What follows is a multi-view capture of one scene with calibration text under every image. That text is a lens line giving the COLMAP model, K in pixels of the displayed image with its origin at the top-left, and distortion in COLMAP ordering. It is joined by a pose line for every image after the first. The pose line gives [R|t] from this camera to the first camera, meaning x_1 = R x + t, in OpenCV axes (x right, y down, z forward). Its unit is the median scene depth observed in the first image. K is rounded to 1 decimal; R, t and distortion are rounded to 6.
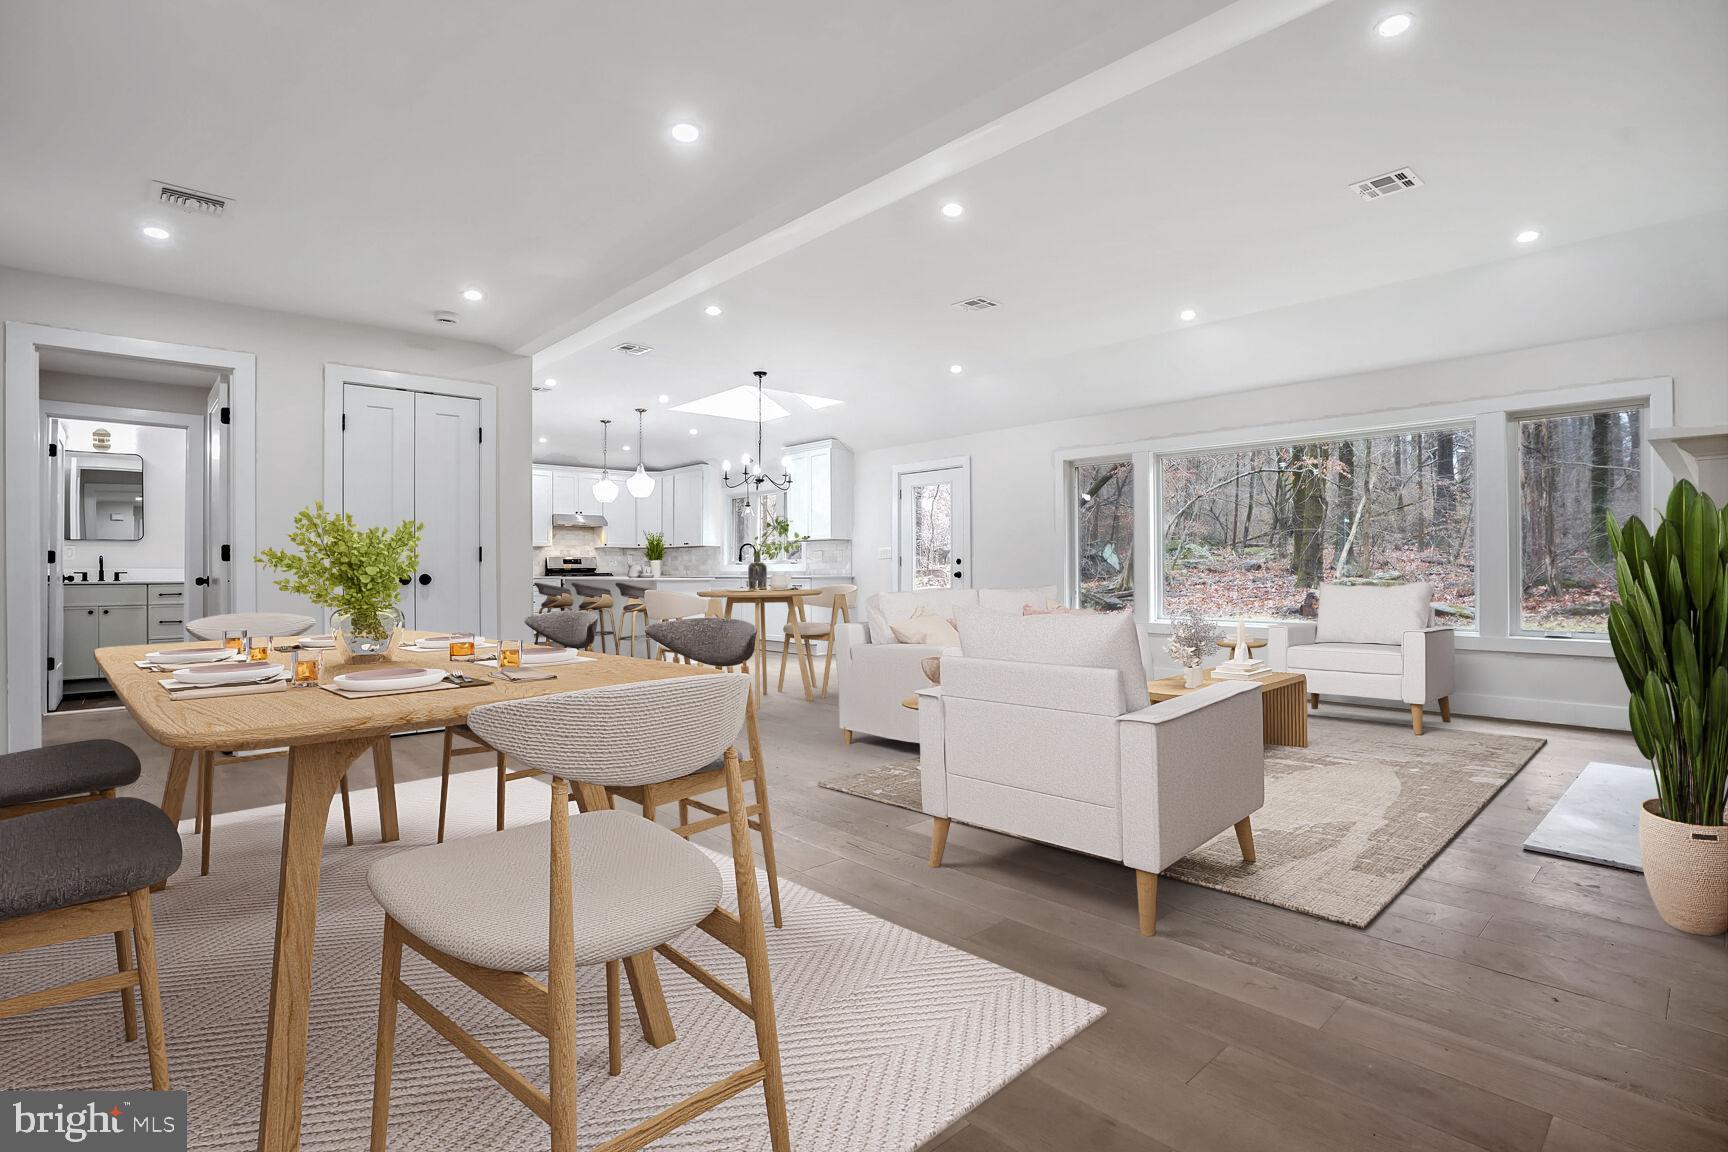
lens RADIAL K [[826.8, 0, 862.3], [0, 826.8, 568.8], [0, 0, 1]] dist [-0.033523, 0.000887]
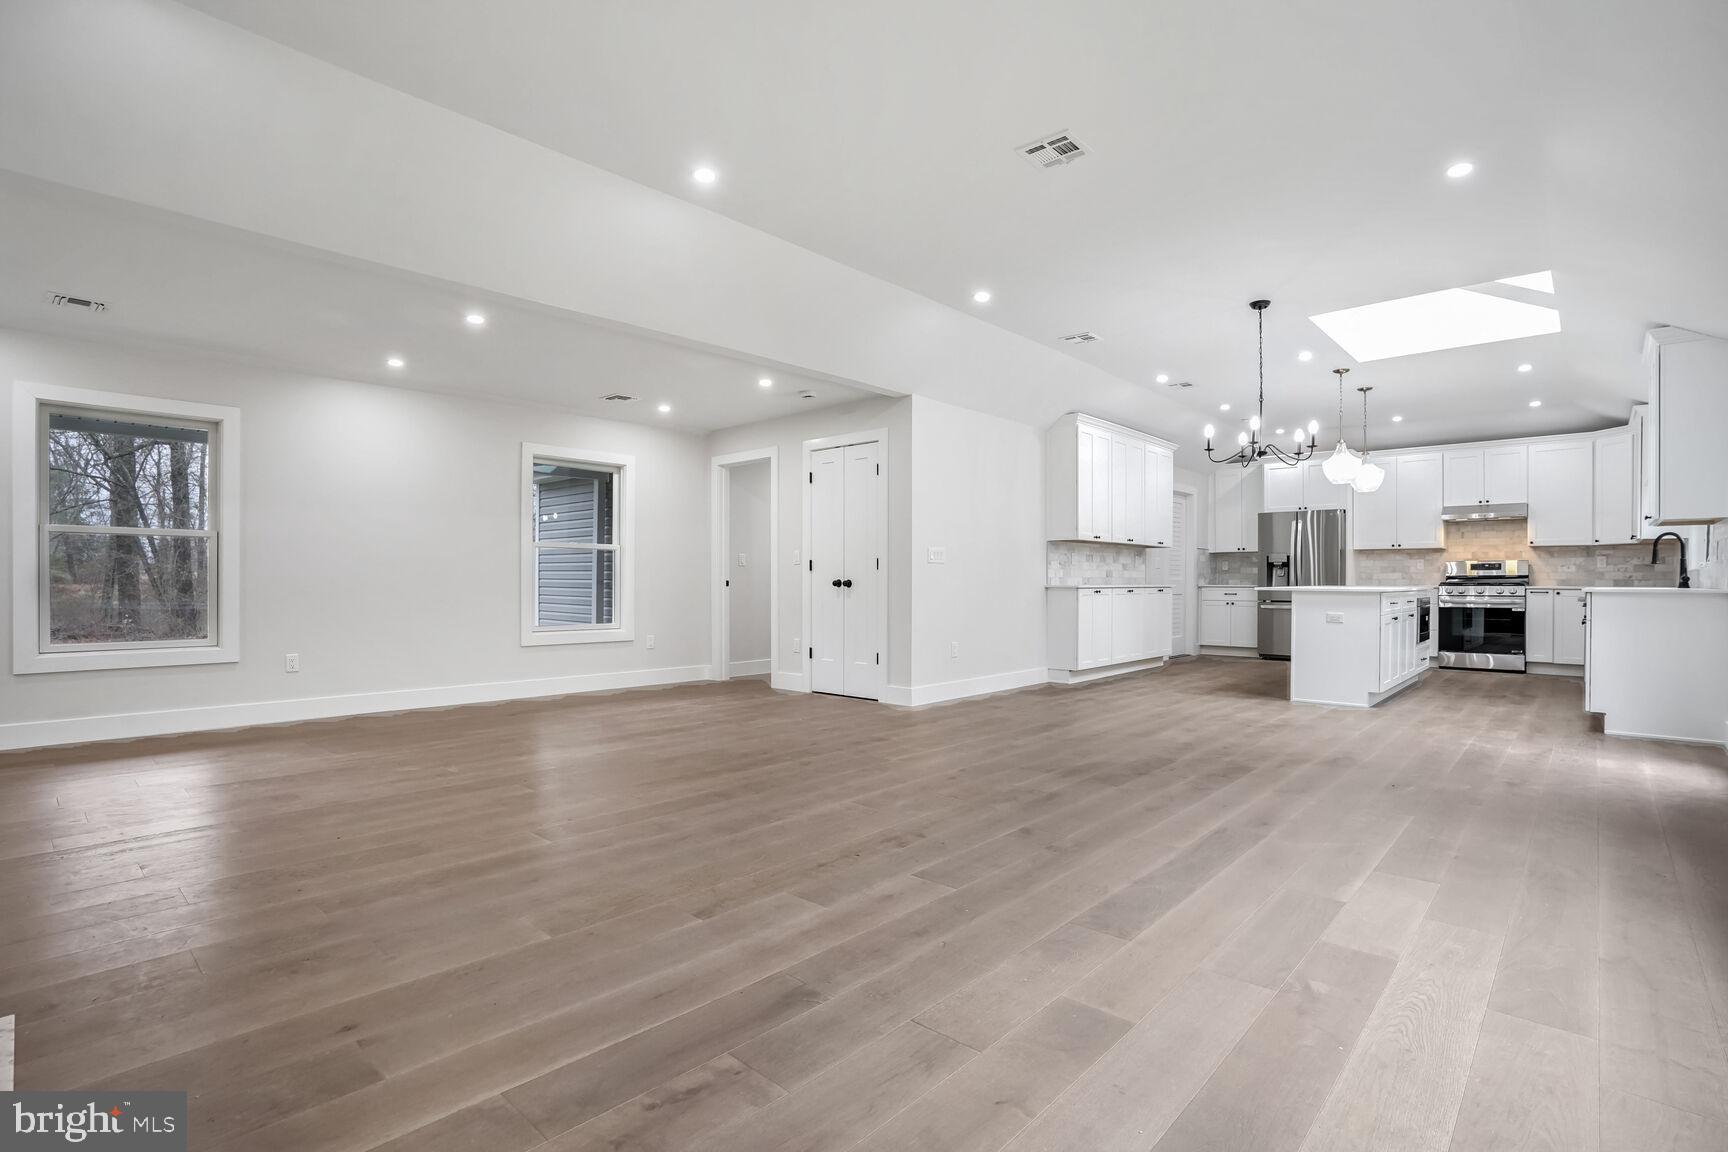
lens RADIAL K [[839.8, 0, 871.3], [0, 839.8, 574.8], [0, 0, 1]] dist [-0.032877, 0.001229]
pose [[0.109105, -0.003705, -0.994023, 0.347709], [-0.001069, 0.999992, -0.003844, 0.002201], [0.994030, 0.001482, 0.109100, 0.360957]]
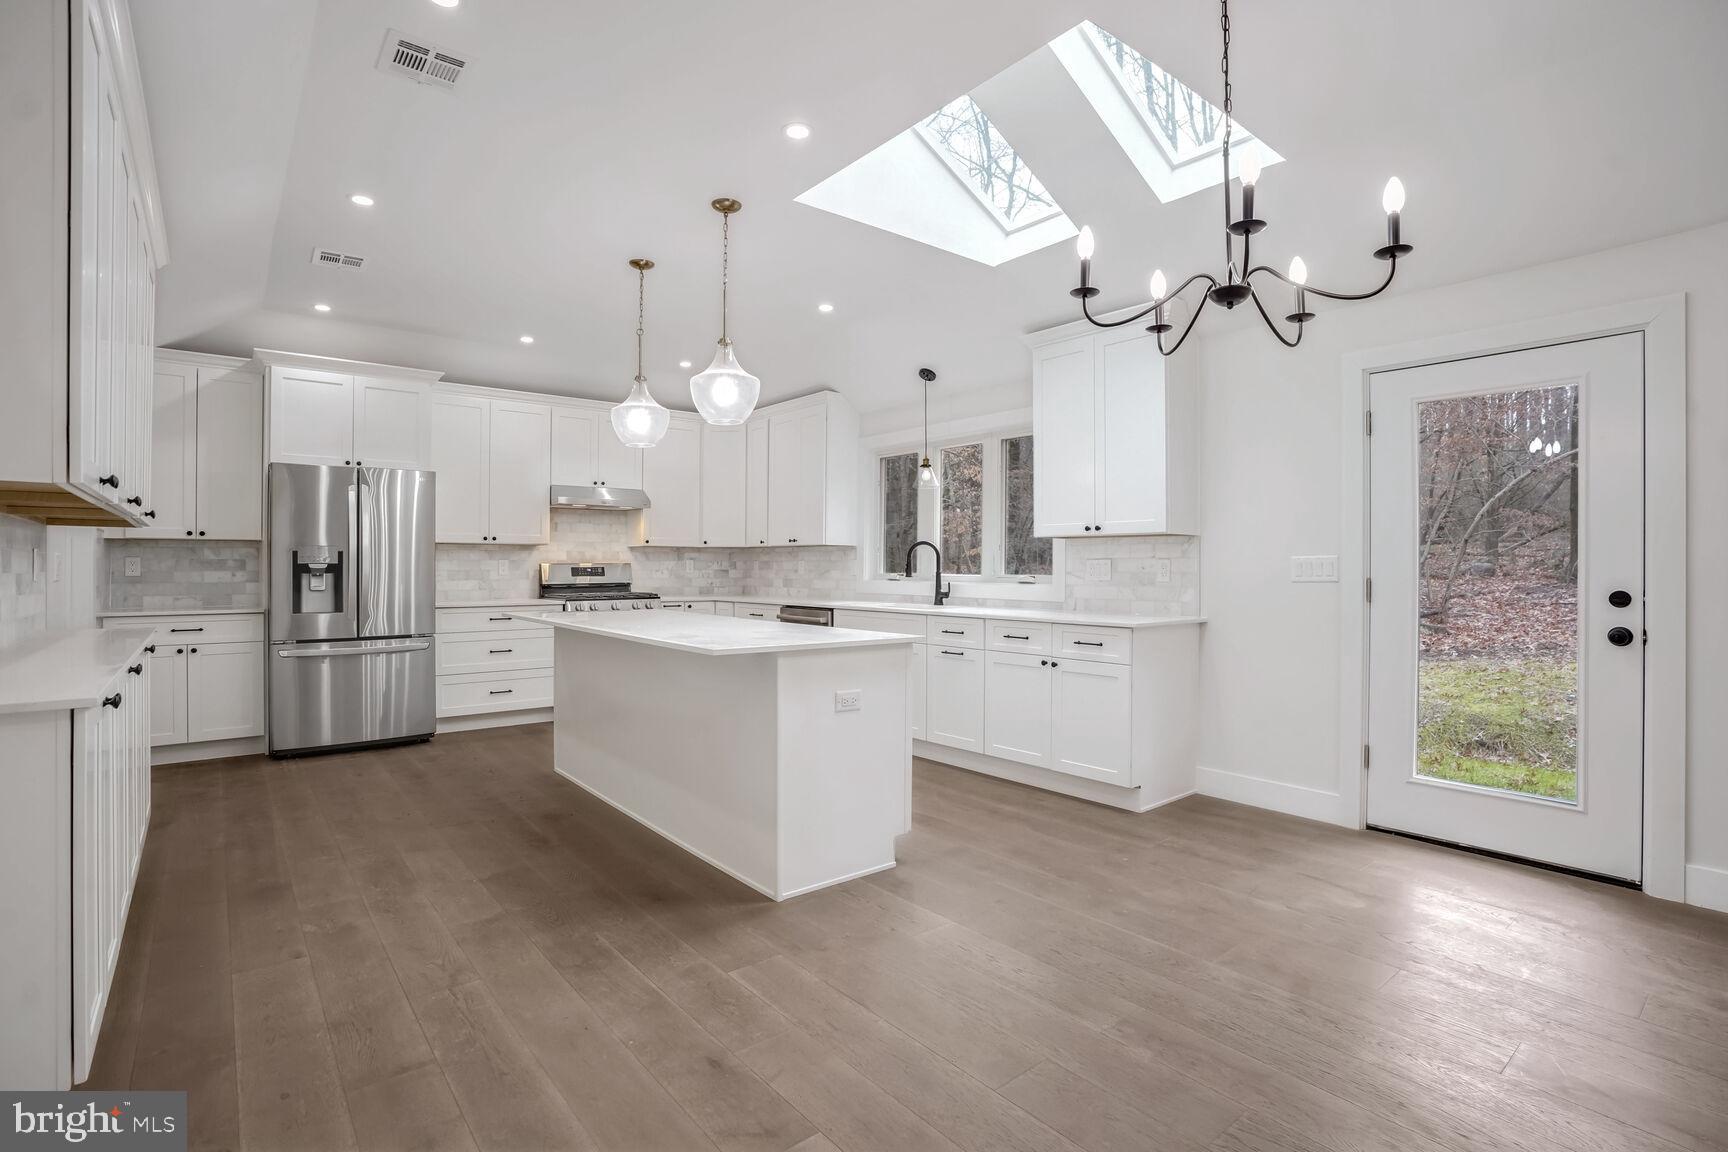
lens RADIAL K [[826.8, 0, 862.3], [0, 826.8, 568.8], [0, 0, 1]] dist [-0.033523, 0.000887]
pose [[0.998134, 0.006999, -0.060654, -0.134830], [-0.006622, 0.999957, 0.006420, -0.015795], [0.060696, -0.006007, 0.998138, 0.461346]]
